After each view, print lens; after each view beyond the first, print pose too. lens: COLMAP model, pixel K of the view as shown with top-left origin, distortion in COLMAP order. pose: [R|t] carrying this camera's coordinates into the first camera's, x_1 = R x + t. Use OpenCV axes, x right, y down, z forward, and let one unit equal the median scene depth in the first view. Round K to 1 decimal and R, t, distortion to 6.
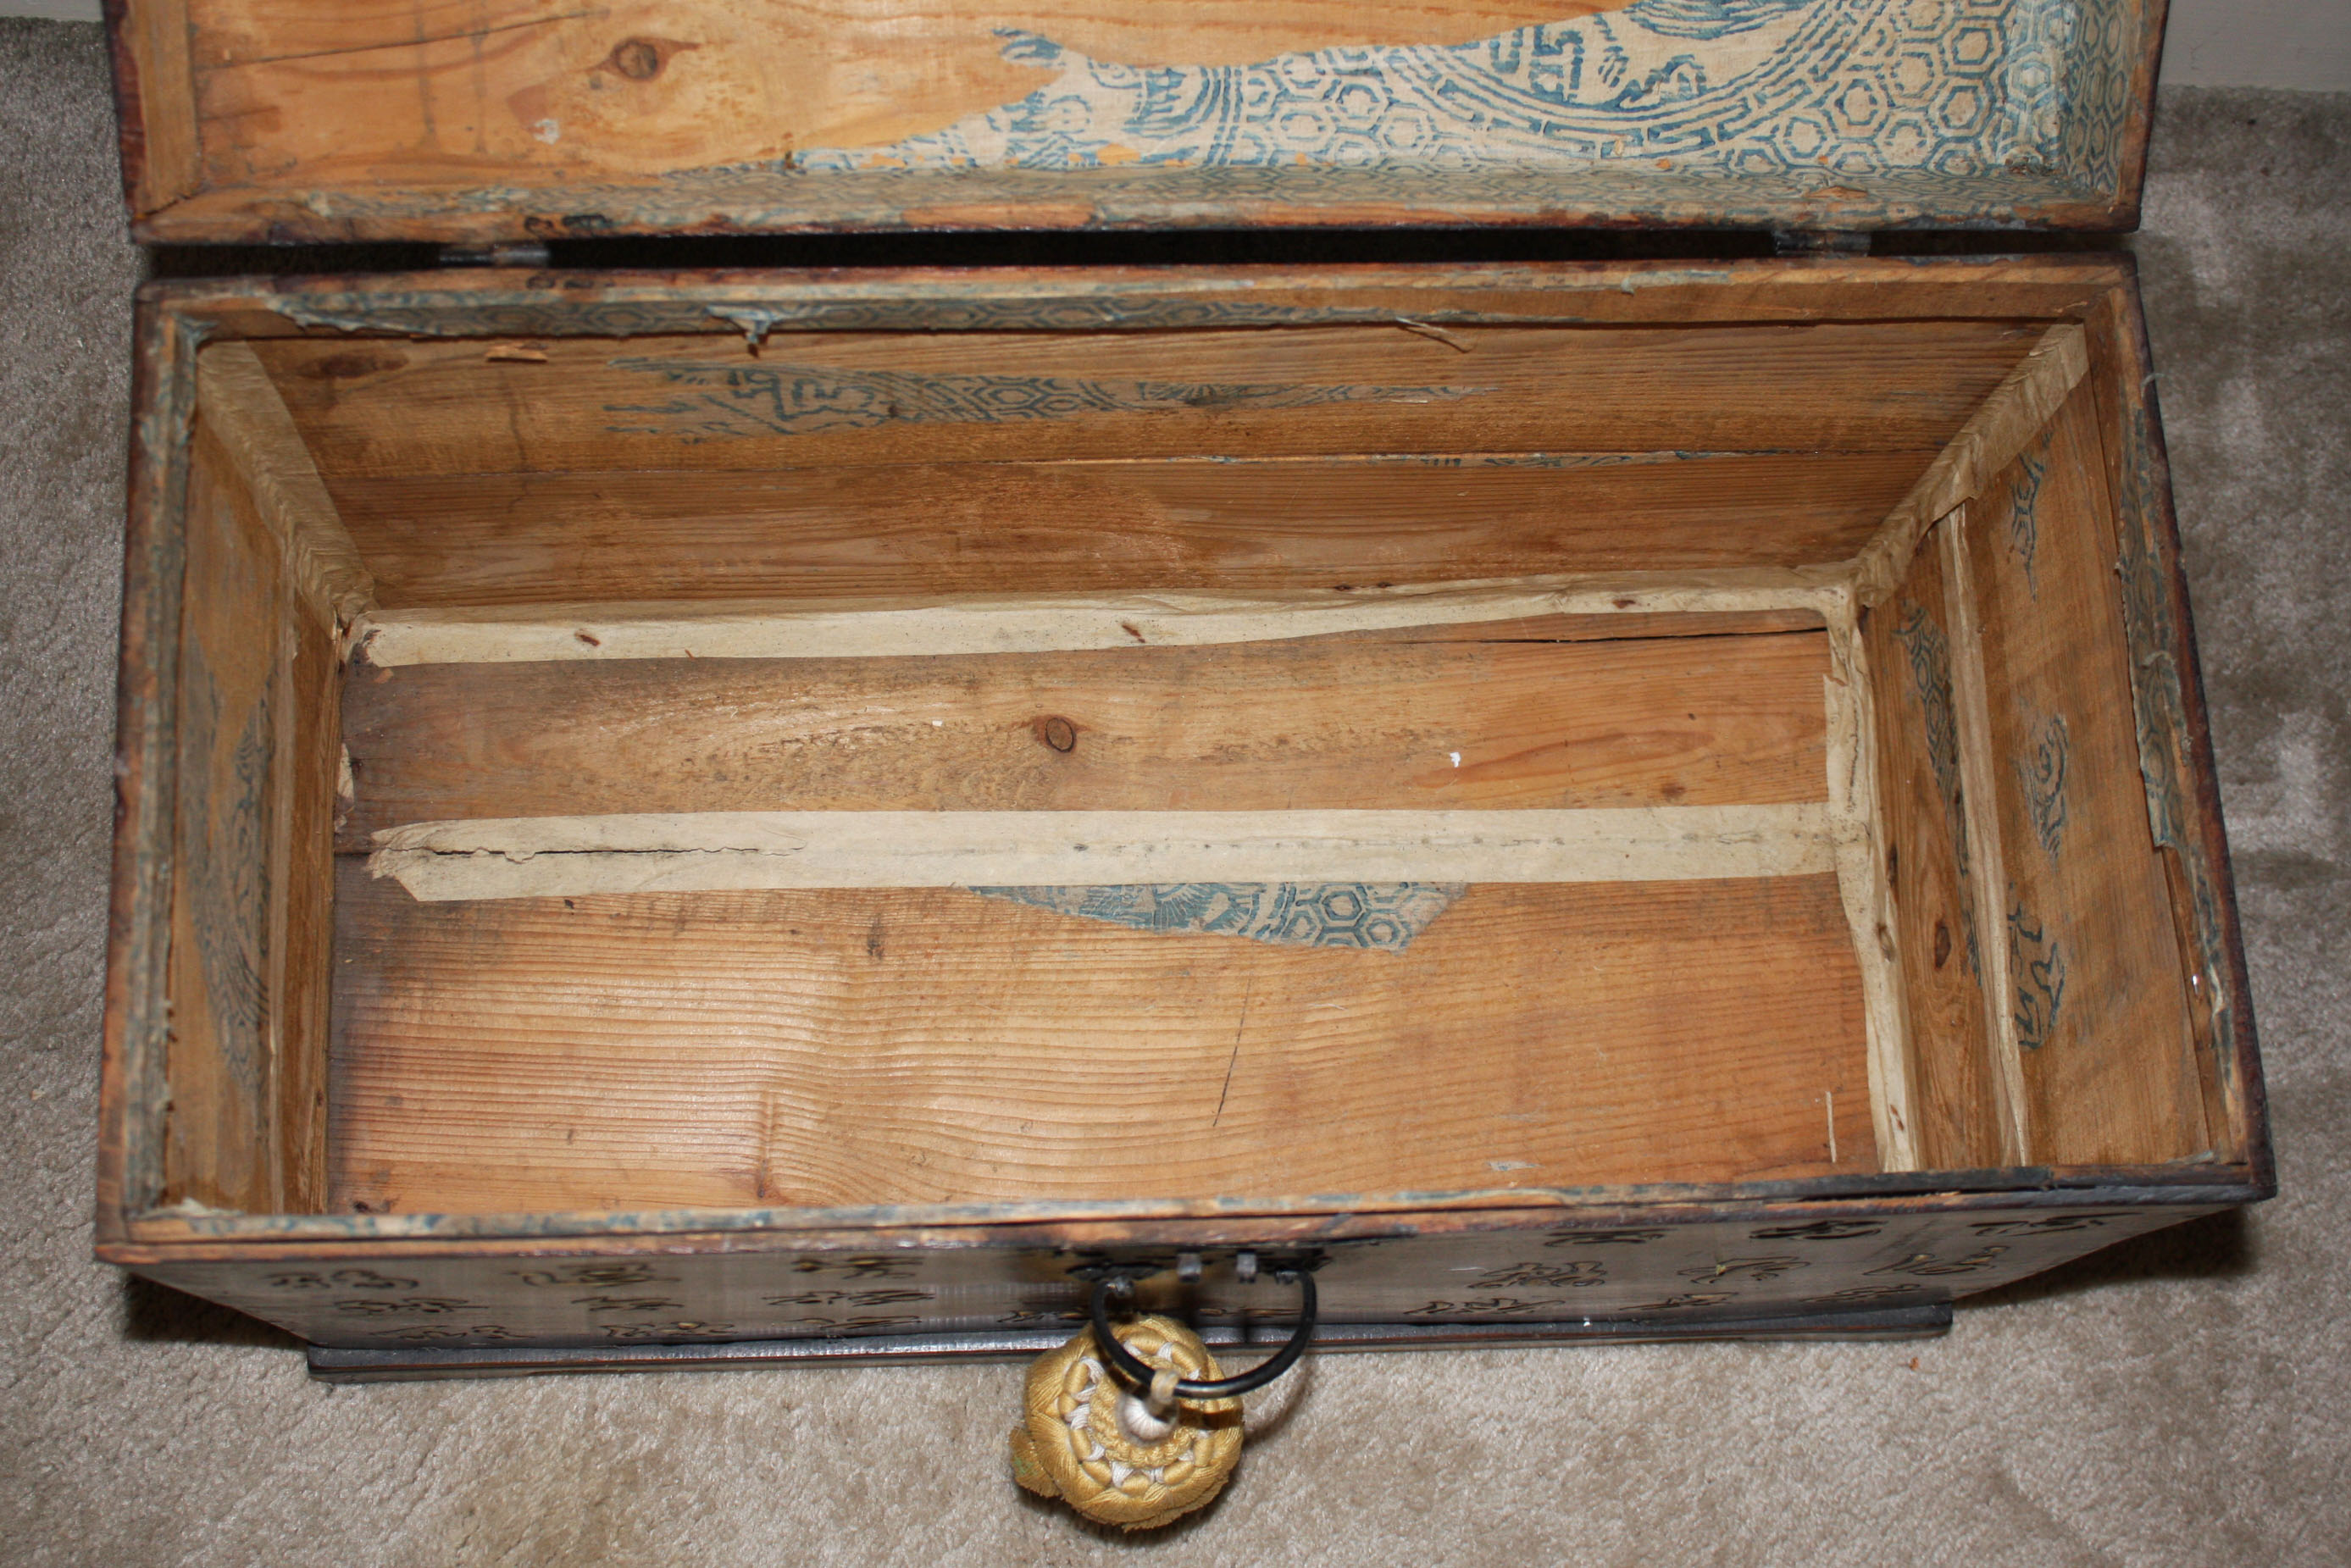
lens RADIAL K [[3434.6, 0, 1175.5], [0, 3434.6, 784.0], [0, 0, 1]] dist [-0.078337, 0.125422]
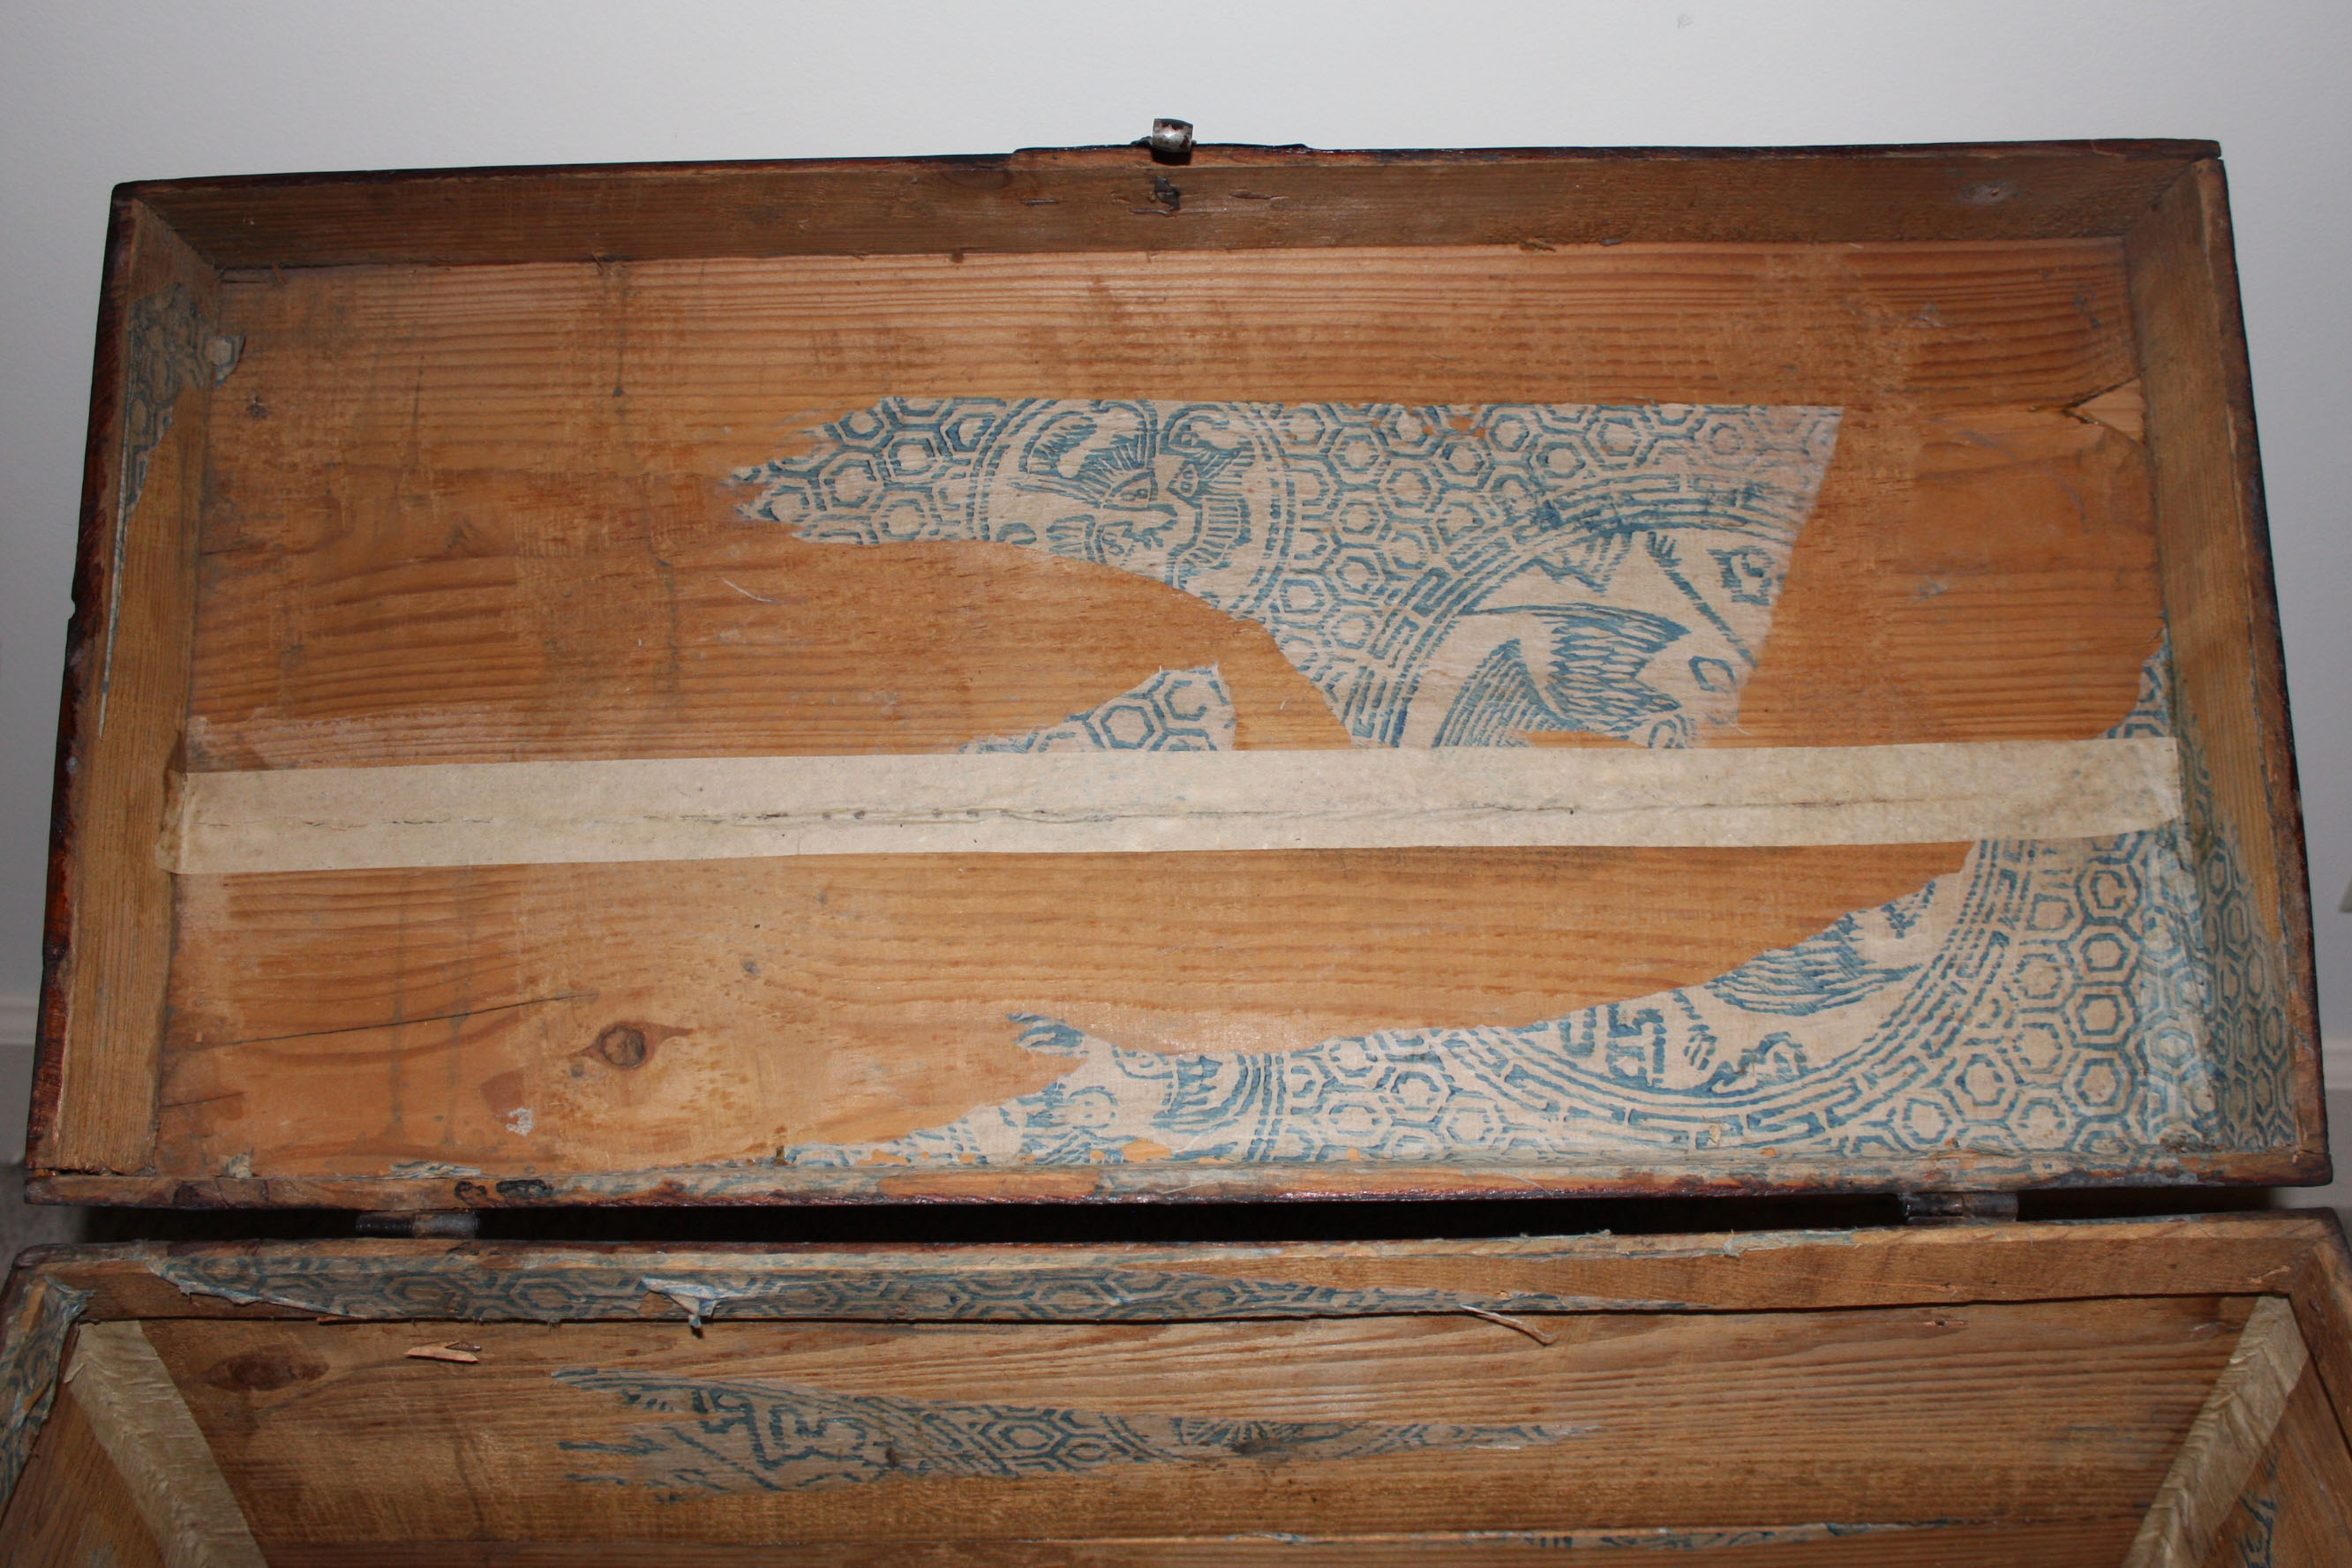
lens RADIAL K [[2373.3, 0, 1277.3], [0, 2373.3, 777.9], [0, 0, 1]] dist [-0.144817, 0.164710]
pose [[0.994970, -0.048043, -0.087904, 0.075531], [-0.008921, 0.831515, -0.555430, 0.076540], [0.099778, 0.553421, 0.826904, 0.438691]]
